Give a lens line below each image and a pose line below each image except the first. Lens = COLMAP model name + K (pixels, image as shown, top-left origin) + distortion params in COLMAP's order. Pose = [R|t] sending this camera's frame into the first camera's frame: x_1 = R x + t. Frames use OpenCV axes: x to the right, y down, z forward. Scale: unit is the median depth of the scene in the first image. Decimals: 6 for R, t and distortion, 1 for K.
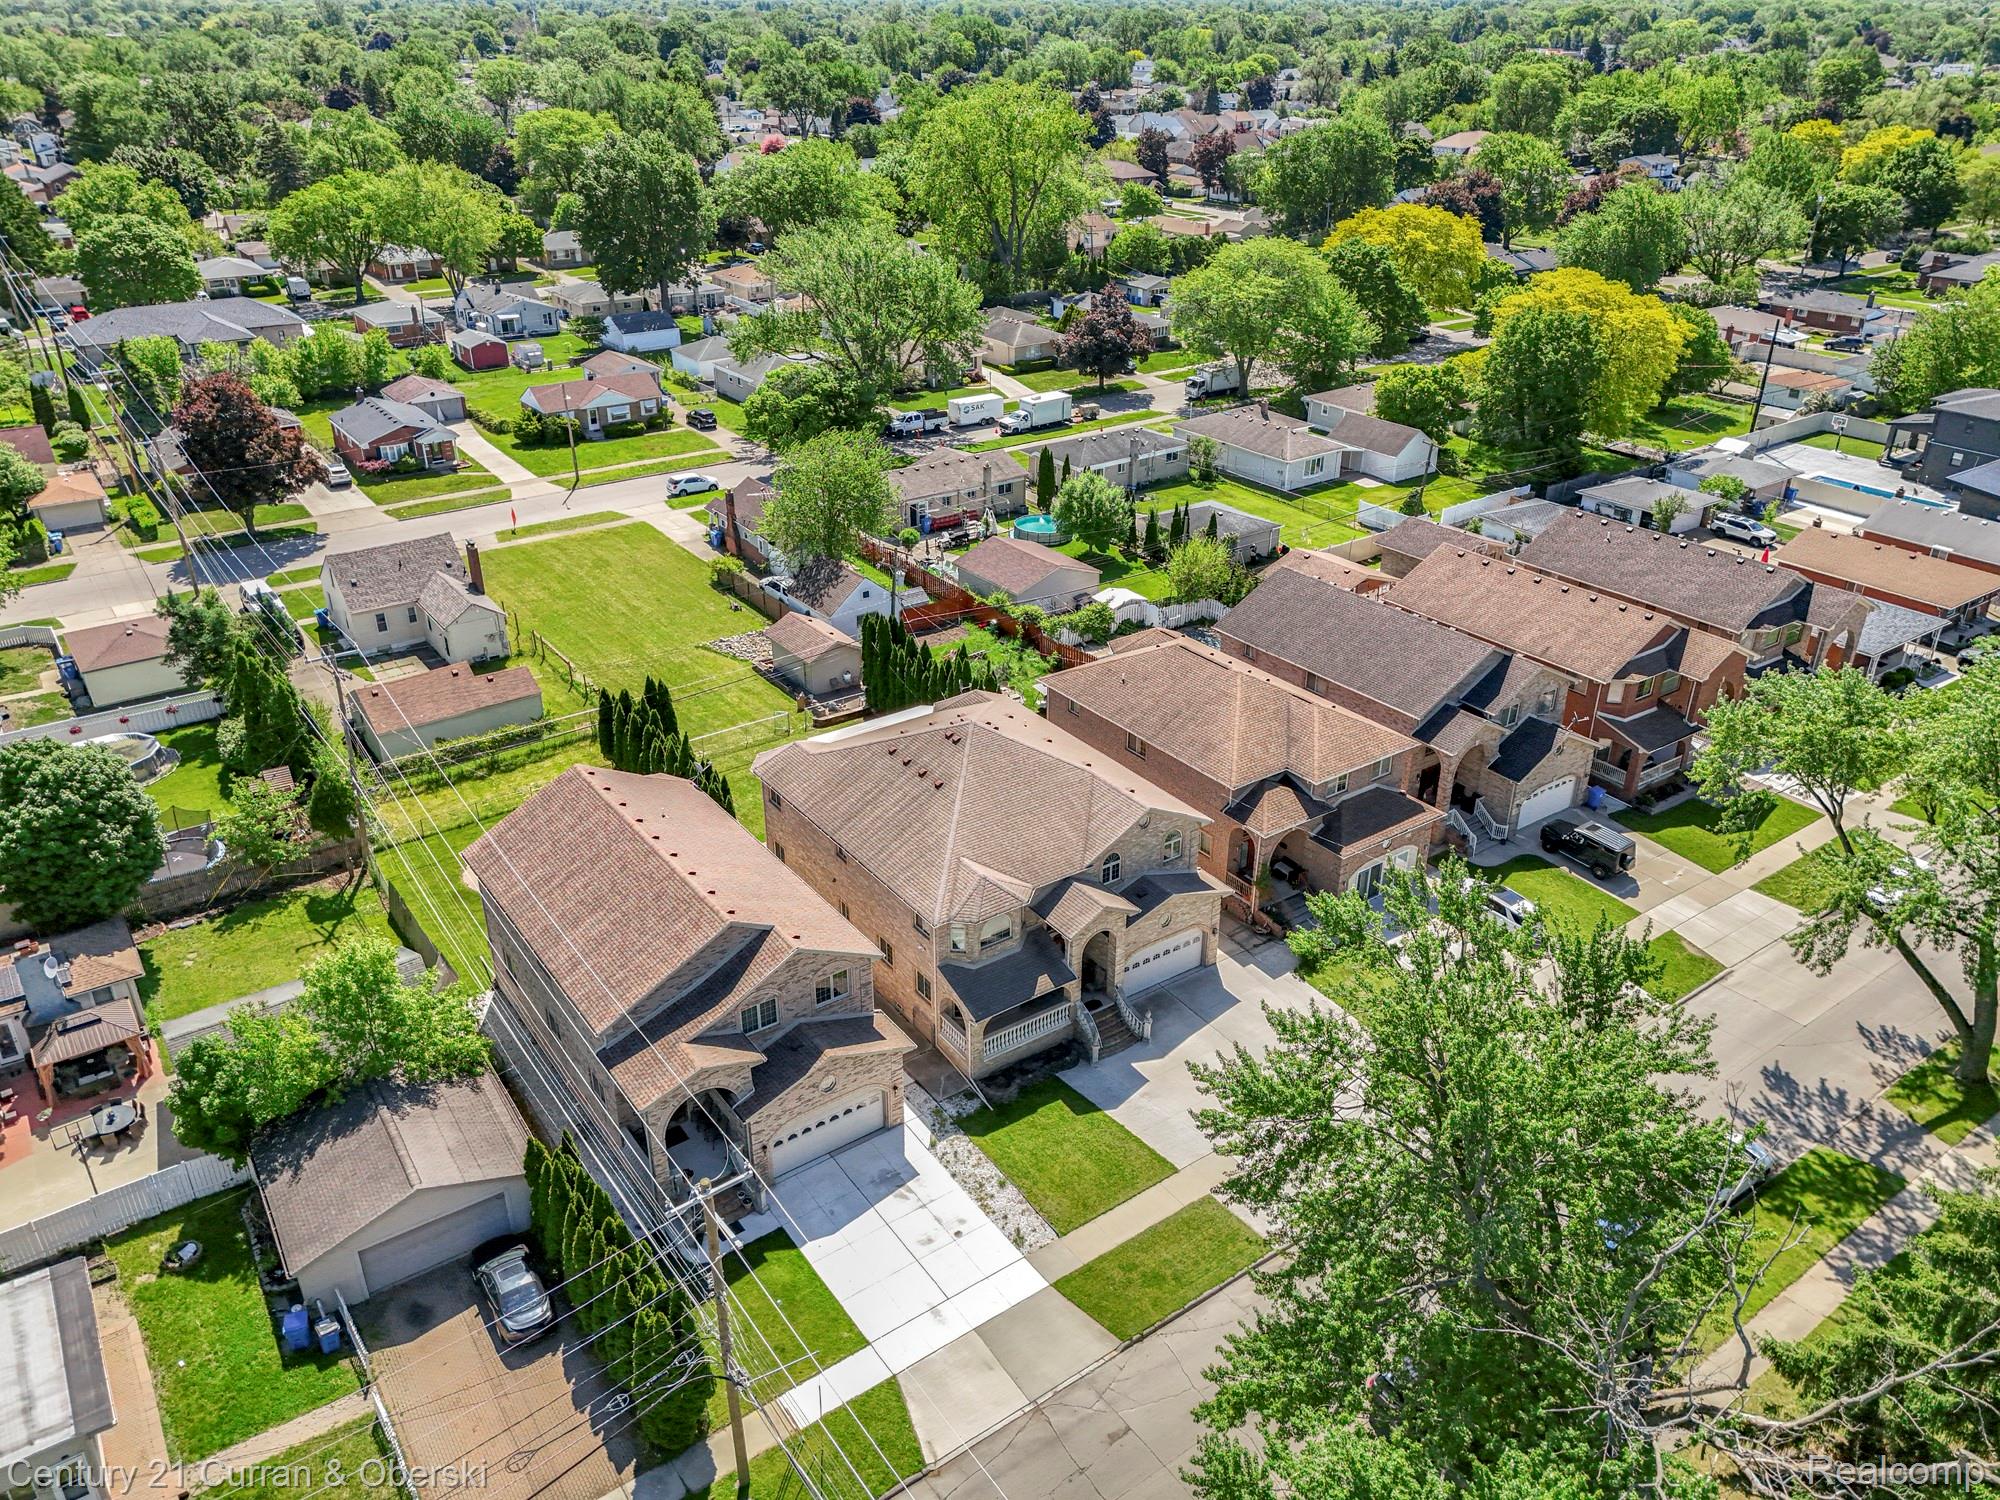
lens RADIAL K [[1481.2, 0, 1000.0], [0, 1481.2, 750.0], [0, 0, 1]] dist [0.048085, -0.002991]
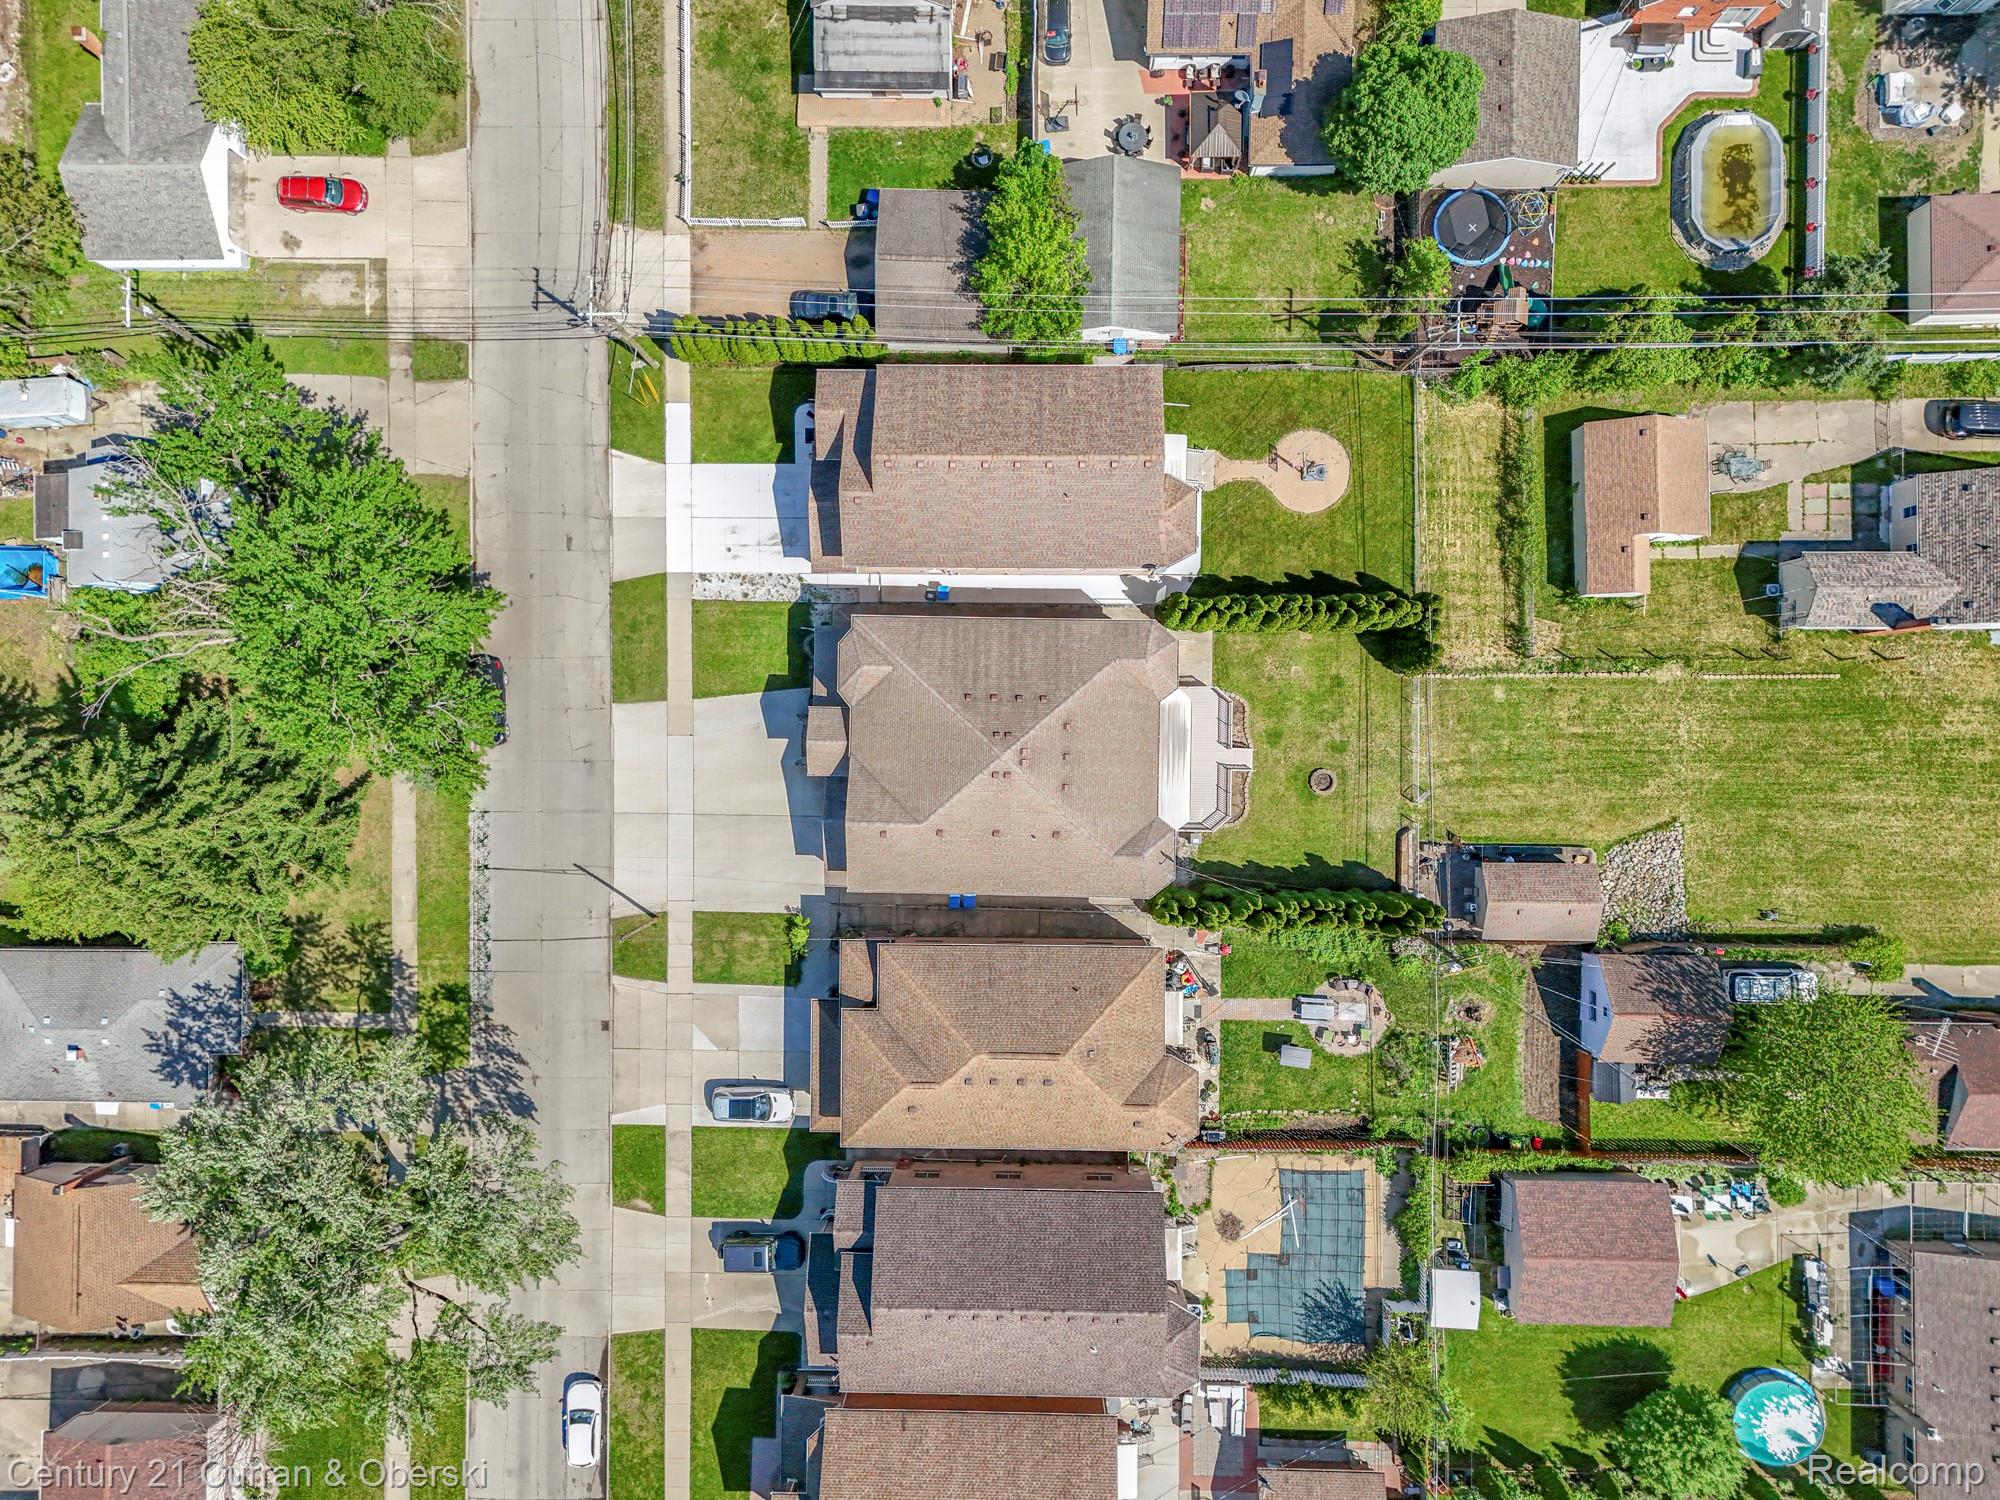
lens RADIAL K [[1481.2, 0, 1000.0], [0, 1481.2, 750.0], [0, 0, 1]] dist [0.048085, -0.002991]
pose [[-0.586592, 0.809737, 0.015338, -0.045933], [-0.338332, -0.262215, 0.903756, -1.205017], [0.735827, 0.524947, 0.427773, 0.595423]]
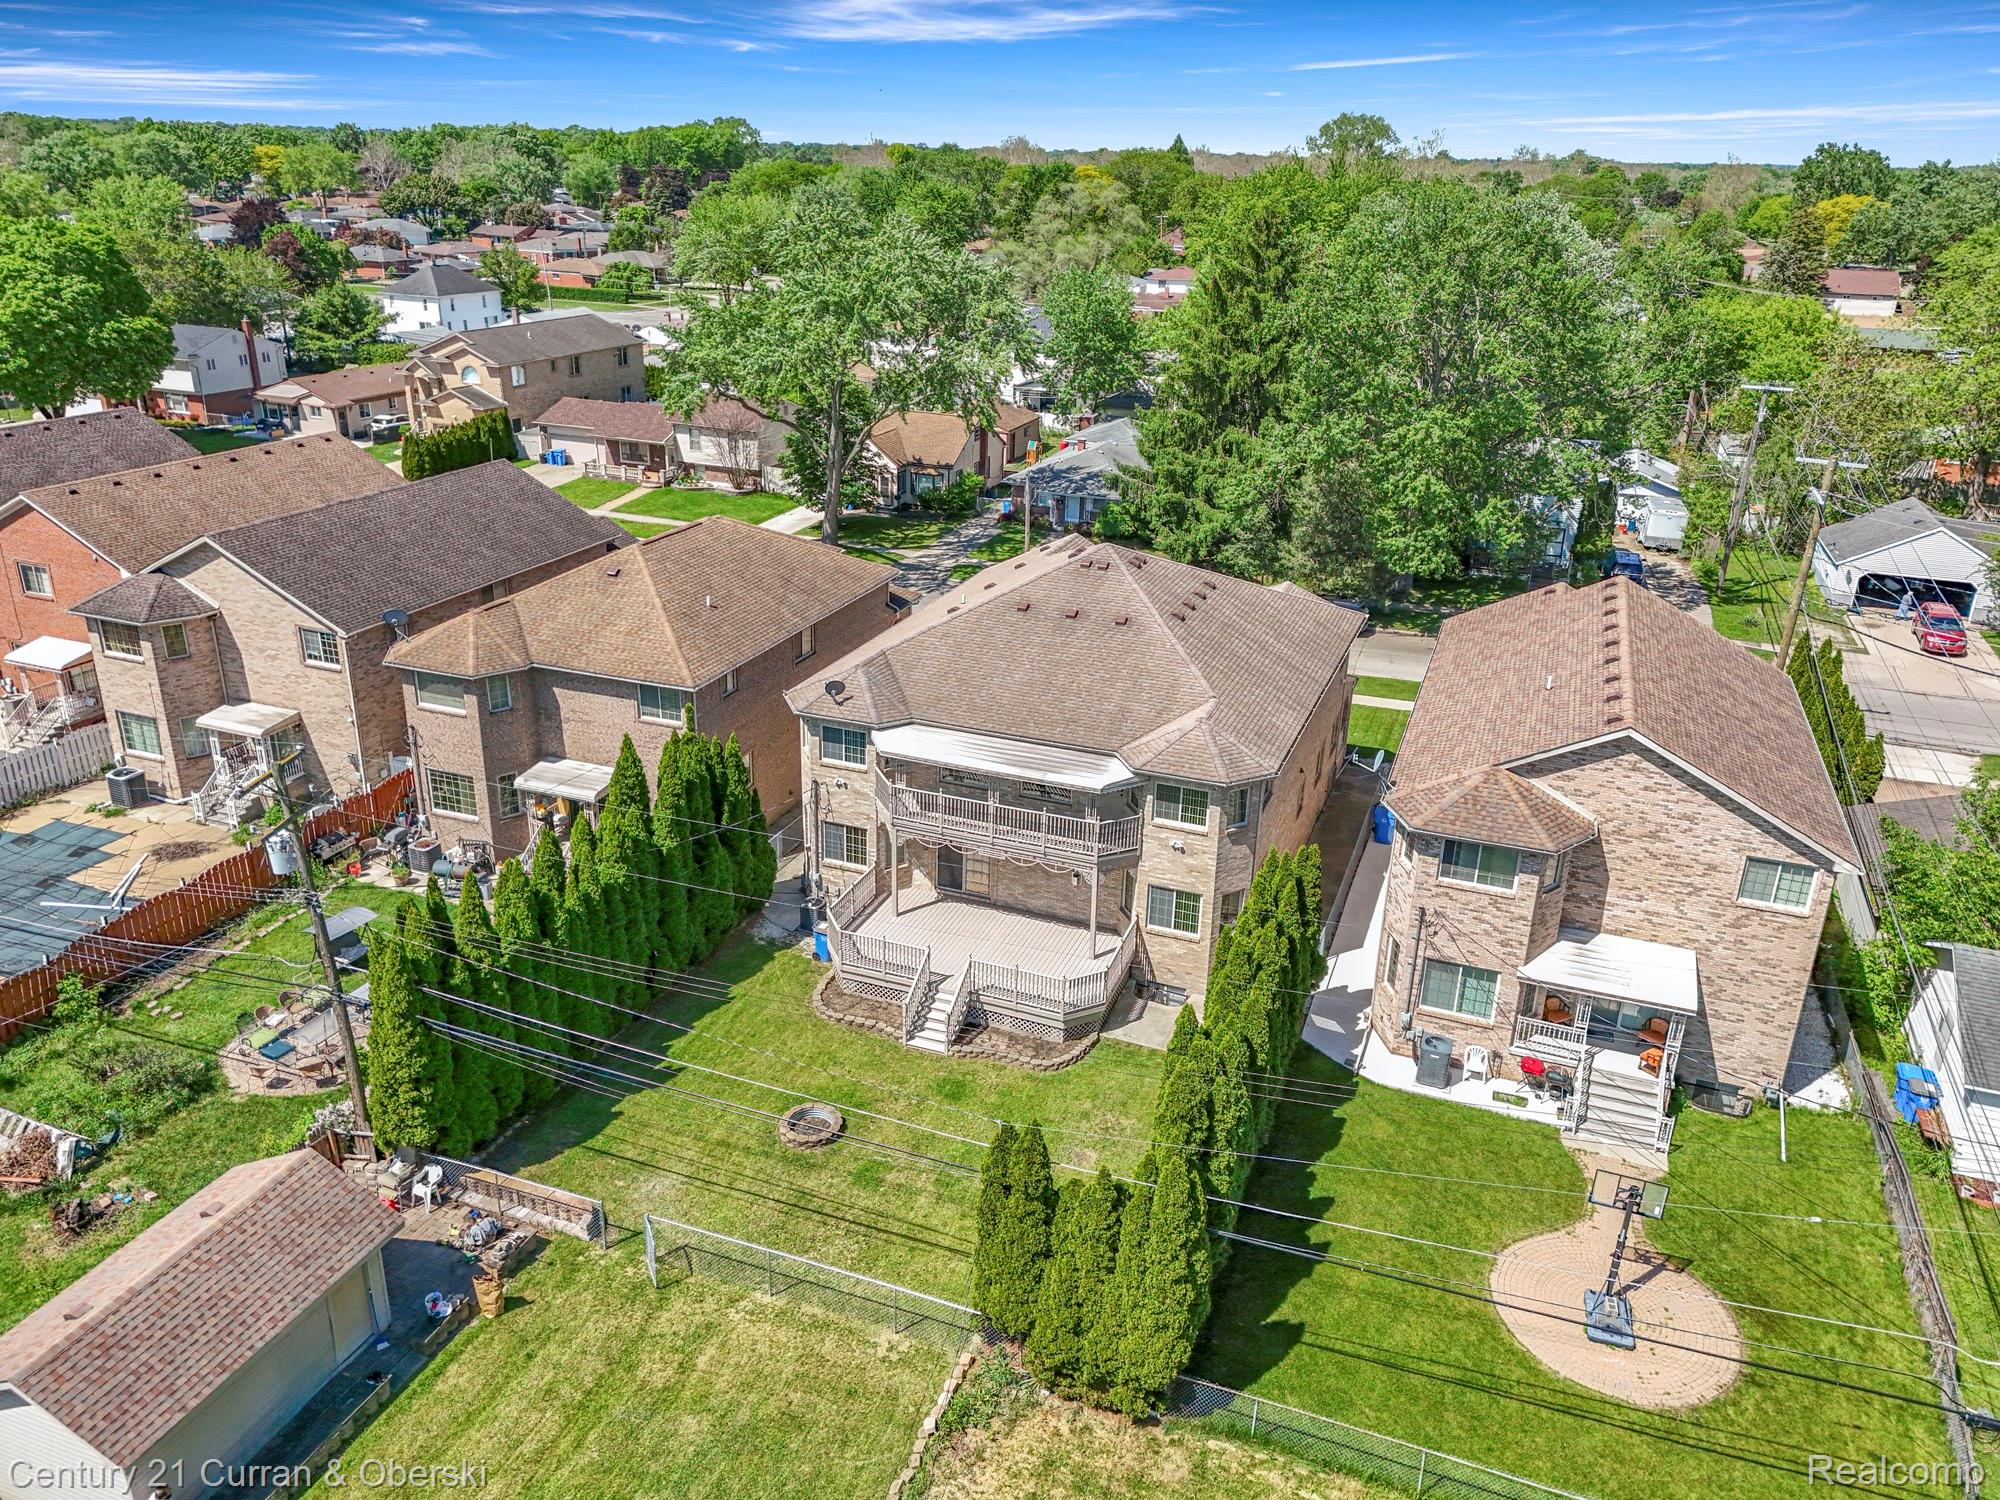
lens RADIAL K [[1481.2, 0, 1000.0], [0, 1481.2, 750.0], [0, 0, 1]] dist [0.048085, -0.002991]
pose [[-0.552609, -0.328533, 0.765957, -0.661648], [0.360512, 0.734377, 0.575084, -0.413783], [-0.751435, 0.593933, -0.287383, 1.524294]]
